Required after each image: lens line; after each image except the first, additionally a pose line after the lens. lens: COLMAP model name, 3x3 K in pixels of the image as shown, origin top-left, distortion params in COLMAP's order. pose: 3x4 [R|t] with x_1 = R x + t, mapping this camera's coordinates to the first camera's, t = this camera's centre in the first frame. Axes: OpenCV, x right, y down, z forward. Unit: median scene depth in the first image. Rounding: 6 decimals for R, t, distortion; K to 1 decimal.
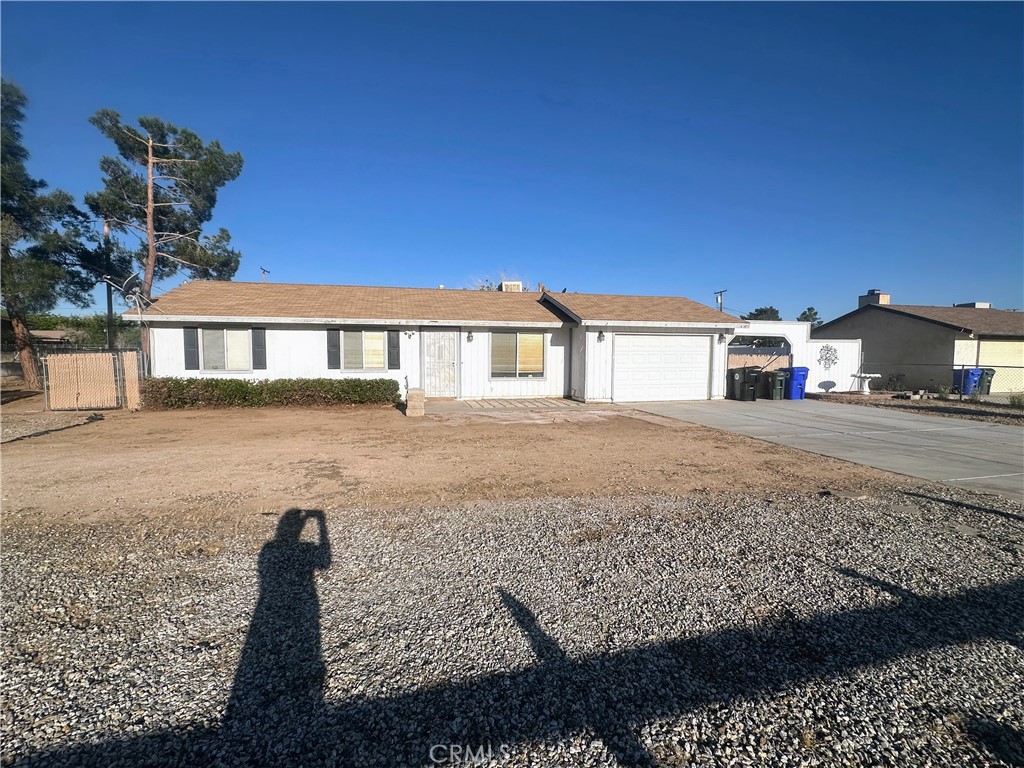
lens RADIAL K [[482.5, 0, 509.1], [0, 482.5, 385.4], [0, 0, 1]] dist [-0.002142, 0.001139]
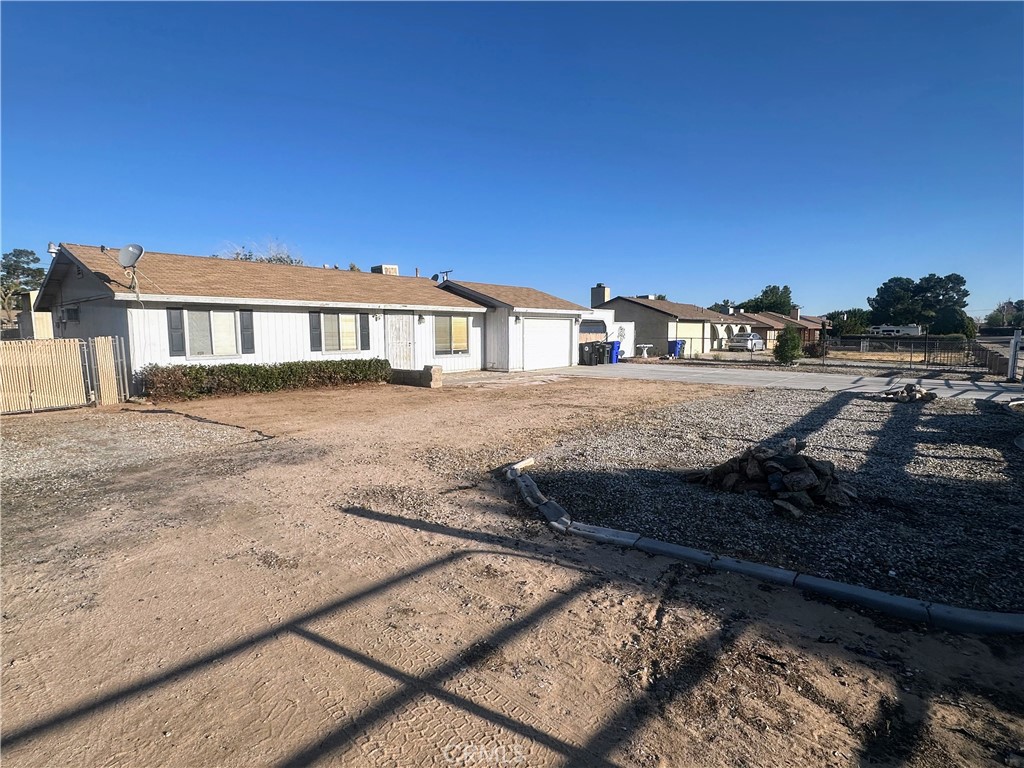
lens RADIAL K [[547.2, 0, 513.2], [0, 547.2, 386.8], [0, 0, 1]] dist [-0.004967, -0.000671]
pose [[0.798842, -0.068401, 0.597639, -0.677739], [0.047546, 0.997585, 0.050621, 0.001686], [-0.599659, -0.012023, 0.800166, -0.152717]]
